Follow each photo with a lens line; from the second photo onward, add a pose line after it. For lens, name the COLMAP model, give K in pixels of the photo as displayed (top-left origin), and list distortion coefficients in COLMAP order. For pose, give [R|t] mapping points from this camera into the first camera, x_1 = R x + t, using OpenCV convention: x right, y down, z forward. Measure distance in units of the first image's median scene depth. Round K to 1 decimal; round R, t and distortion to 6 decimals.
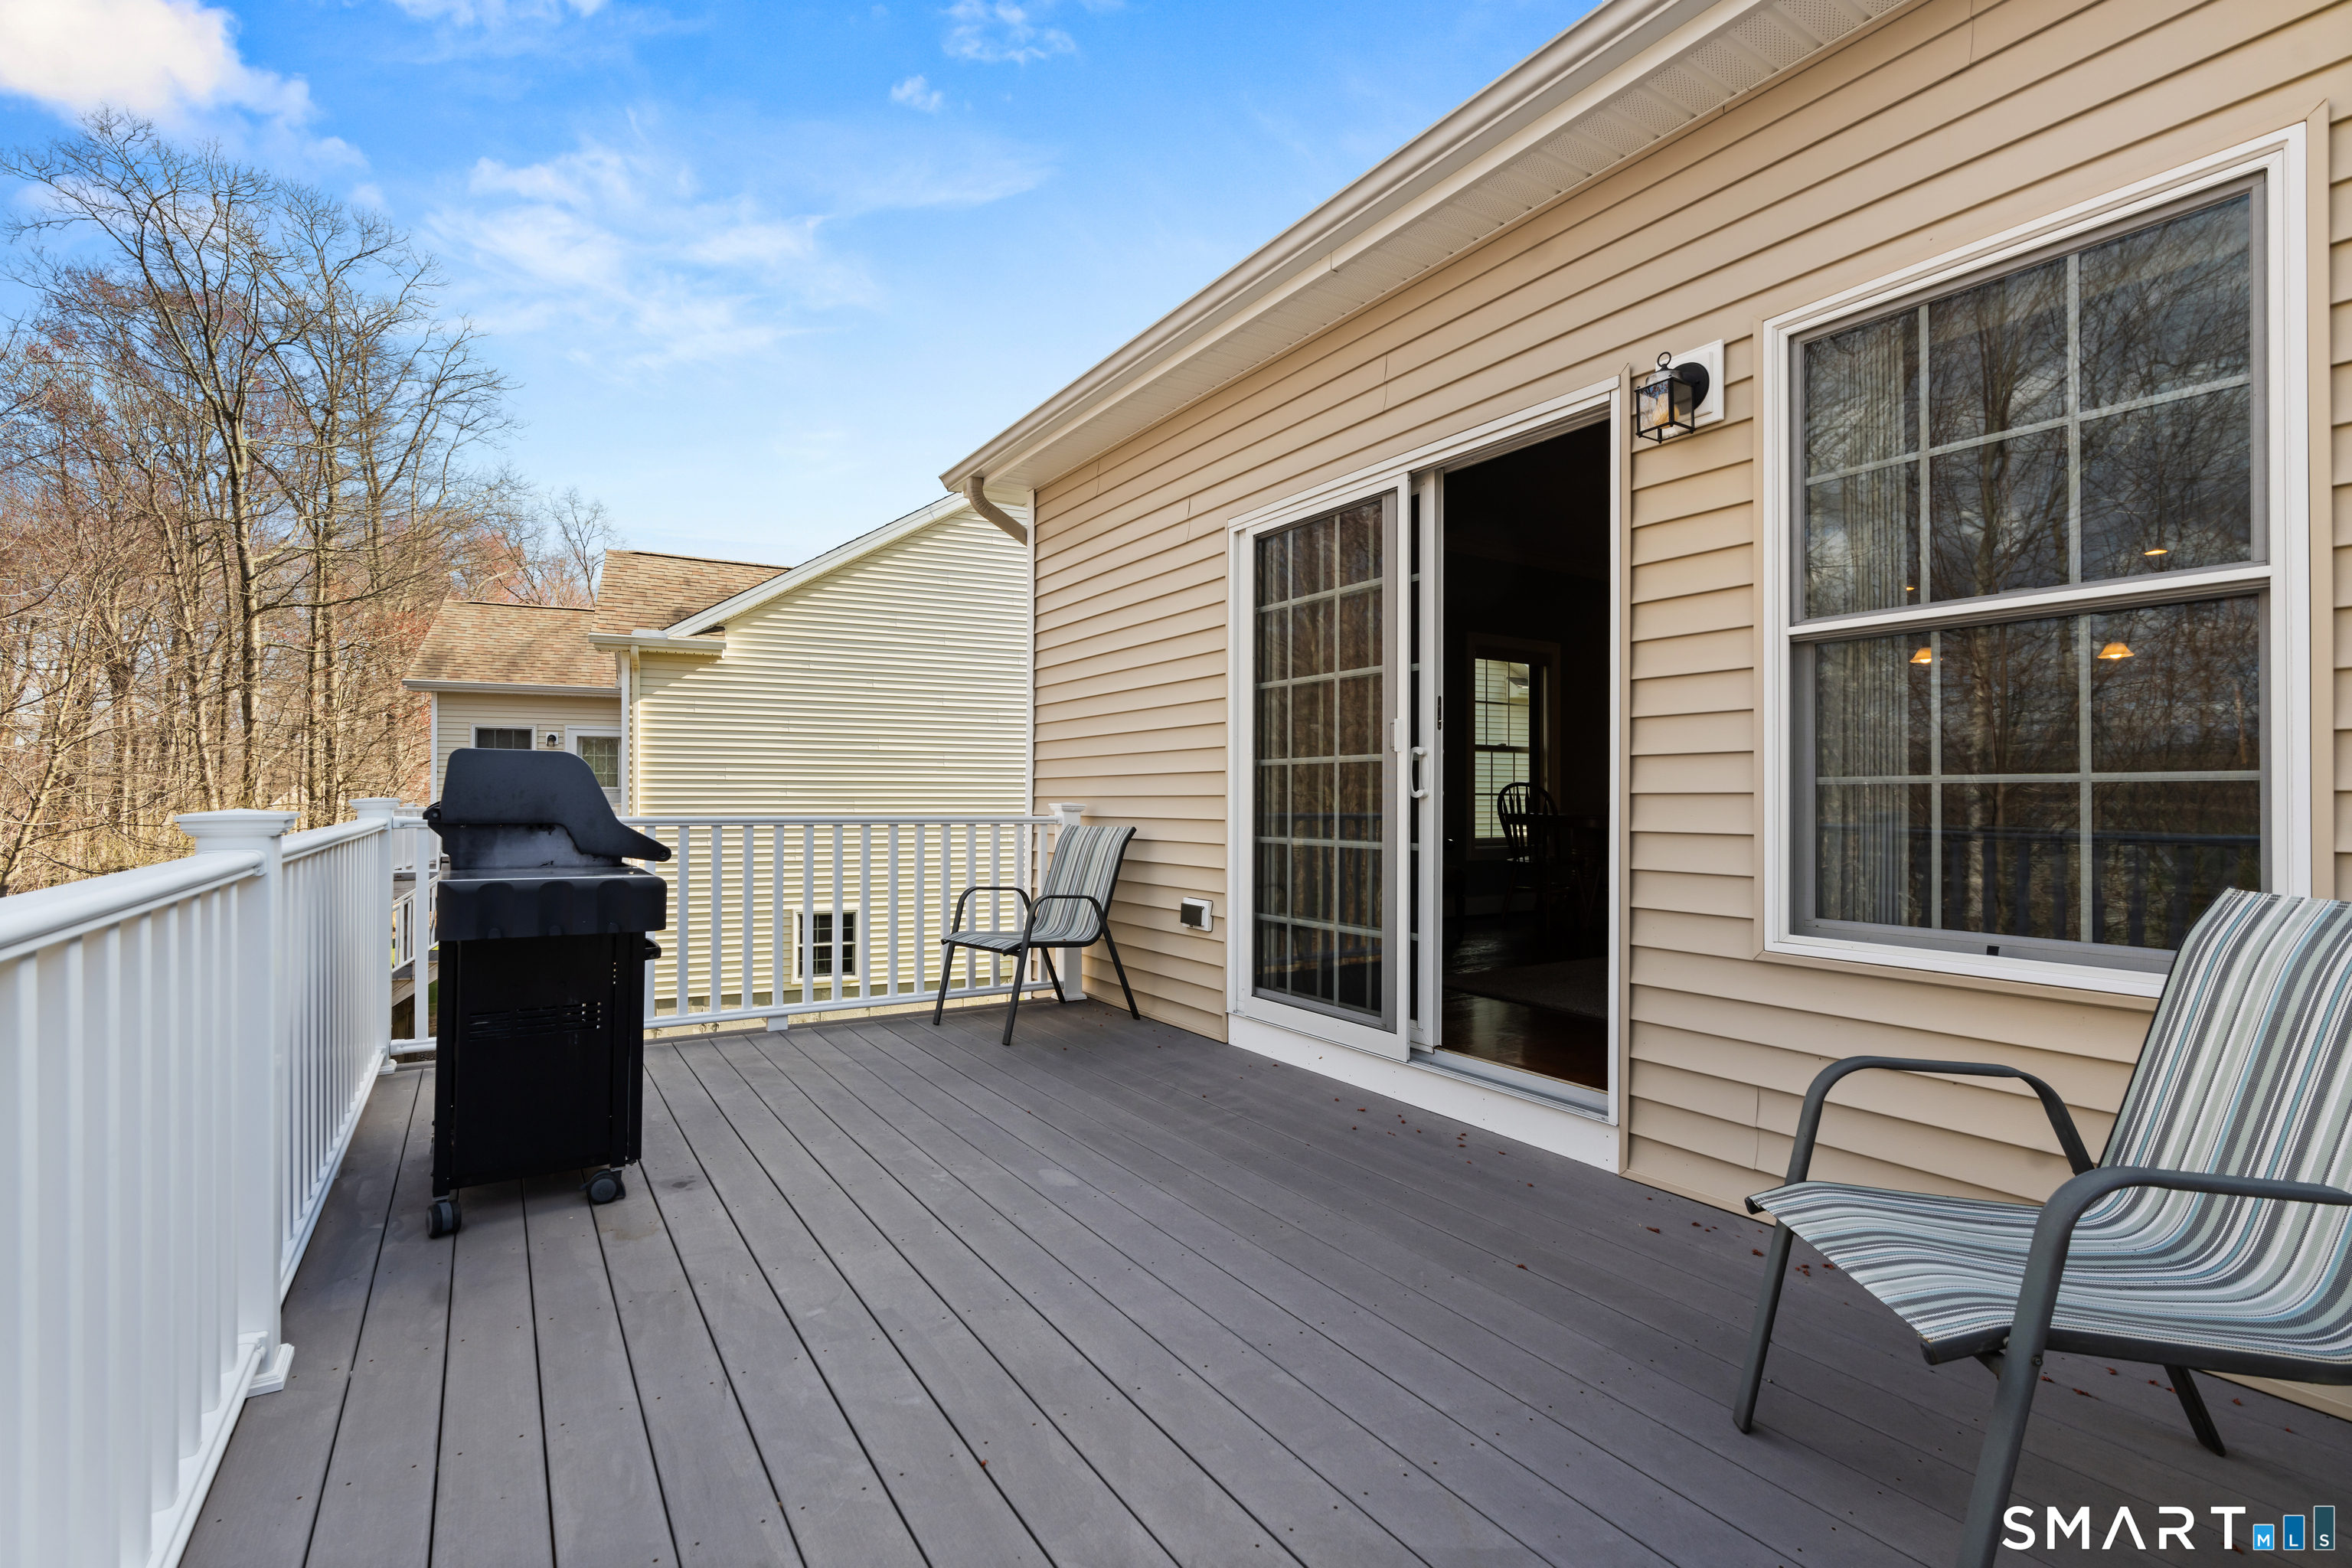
lens RADIAL K [[1061.0, 0, 1160.2], [0, 1061.0, 797.1], [0, 0, 1]] dist [-0.001181, 0.000011]
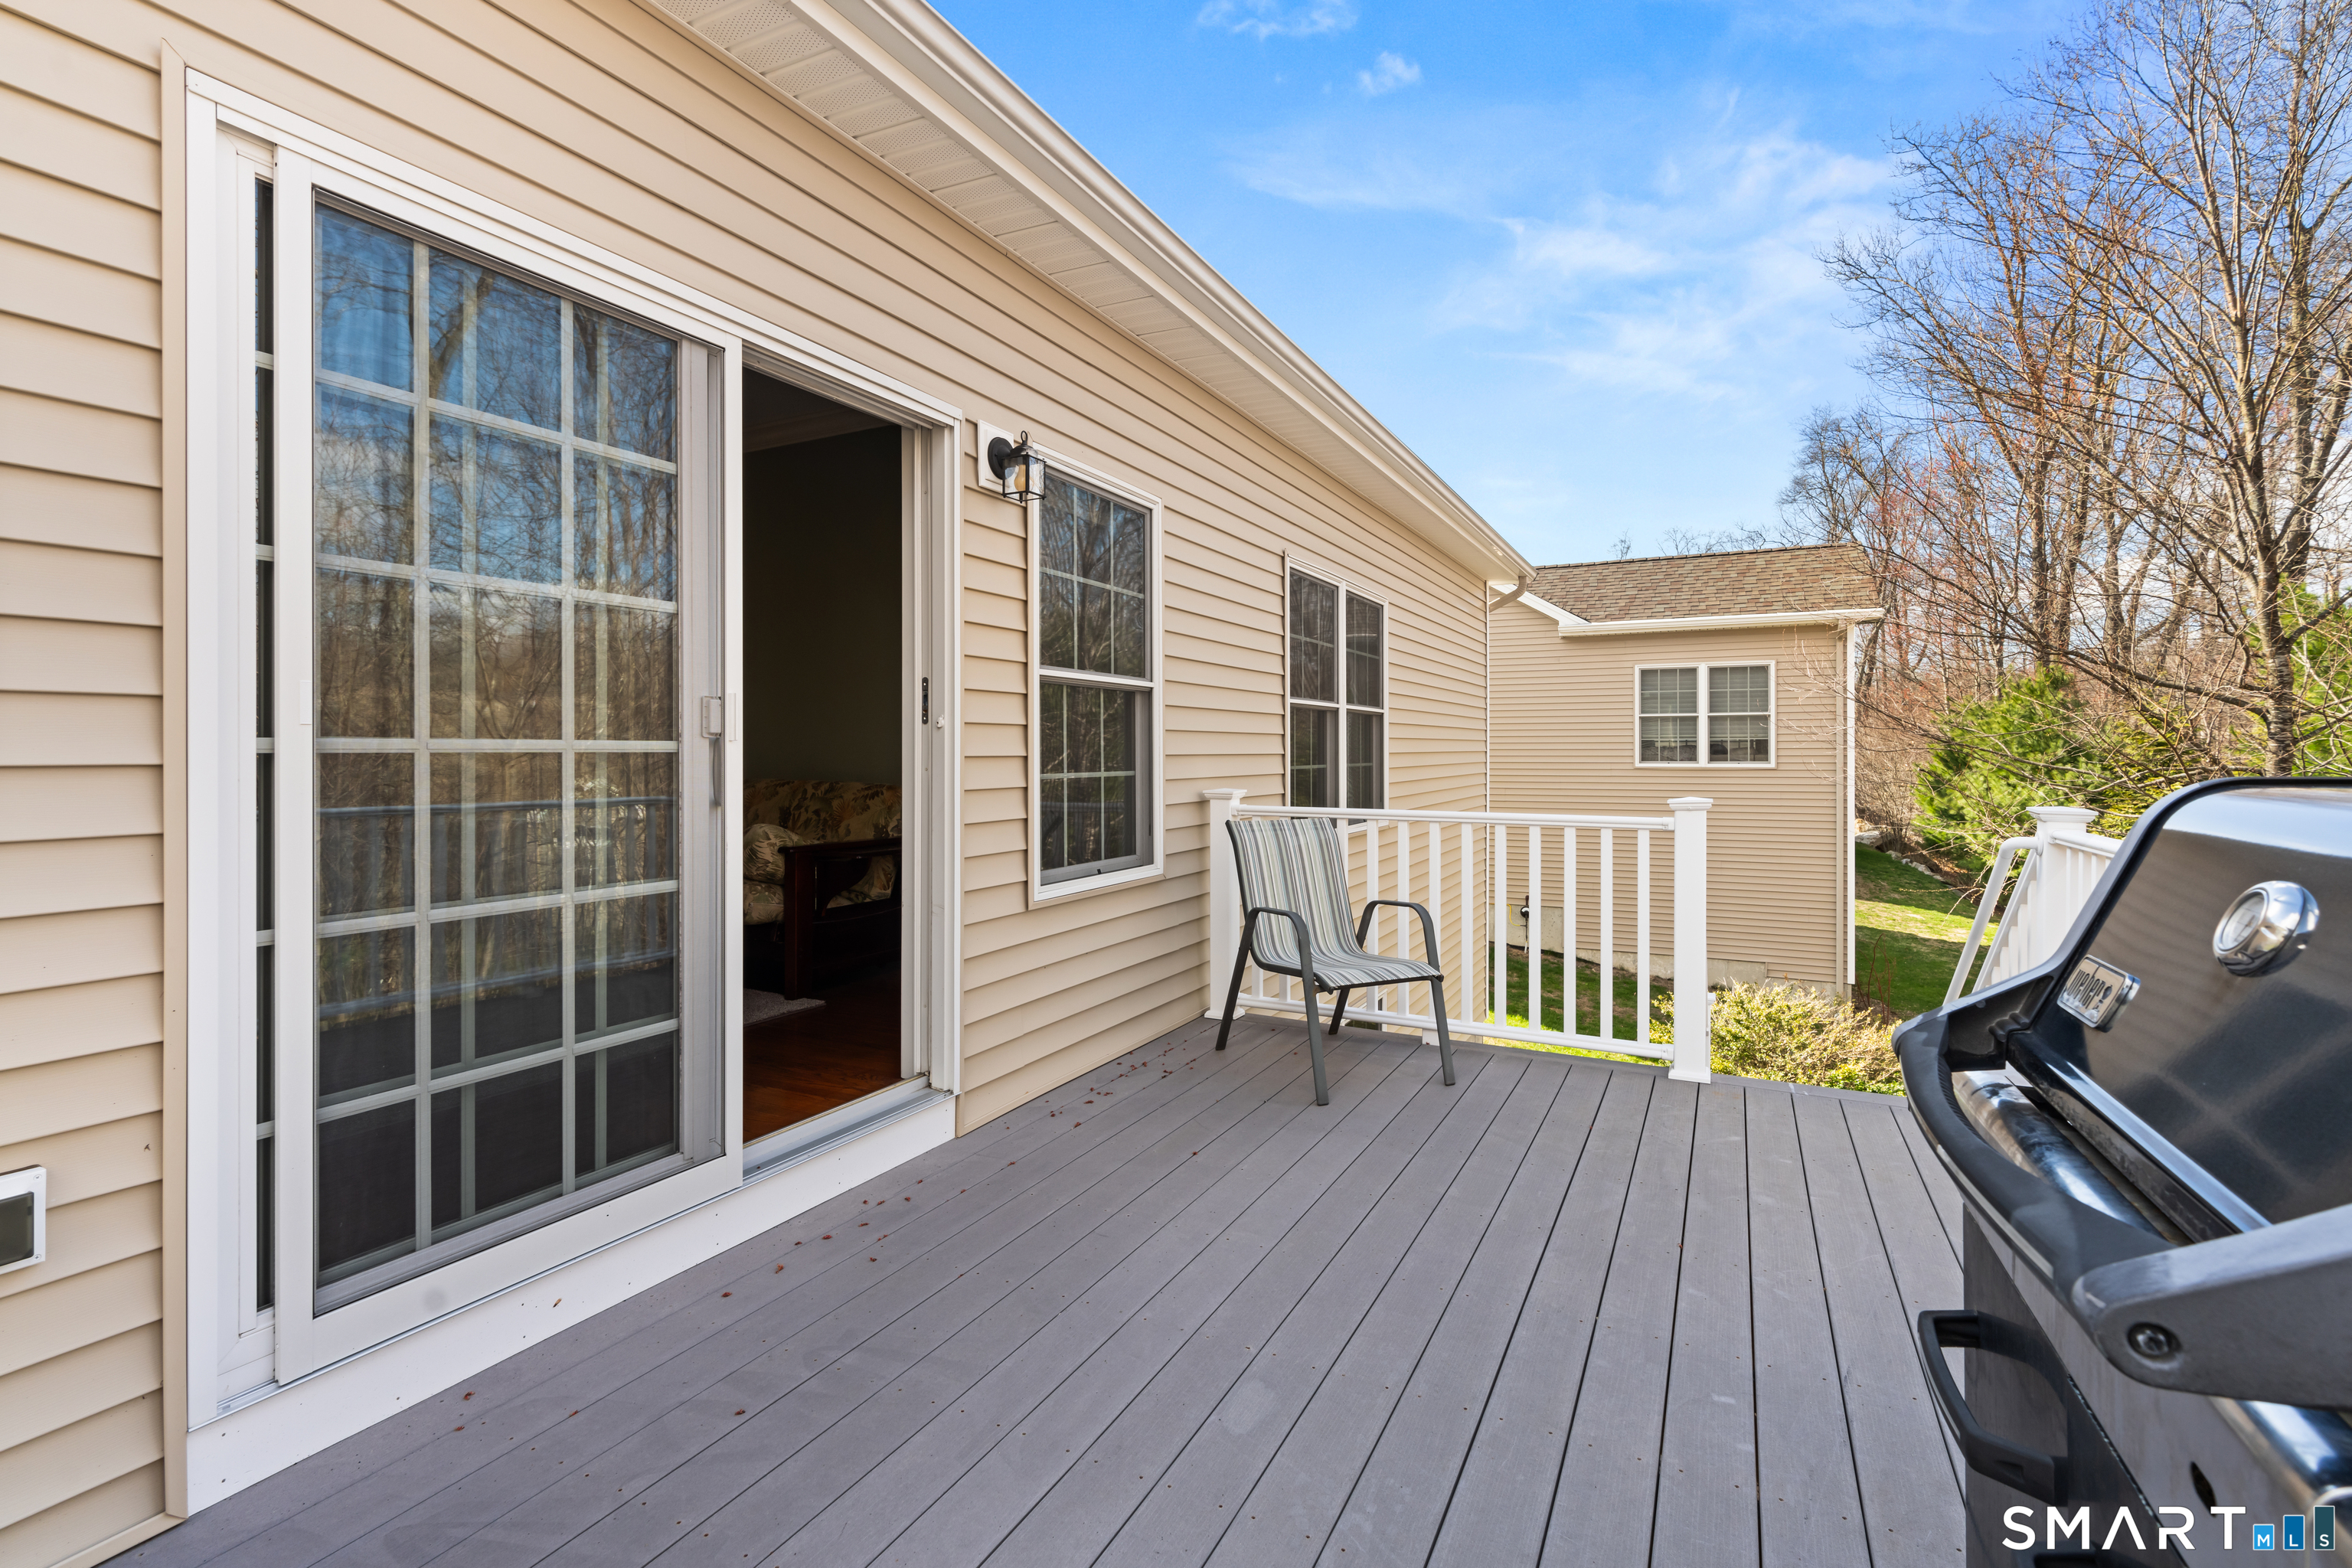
lens RADIAL K [[1061.0, 0, 1160.2], [0, 1061.0, 797.1], [0, 0, 1]] dist [-0.001181, 0.000011]
pose [[-0.489439, -0.043025, 0.870976, -0.647336], [-0.003444, 0.998870, 0.047407, -0.054723], [-0.872031, 0.020203, -0.489034, 1.399324]]
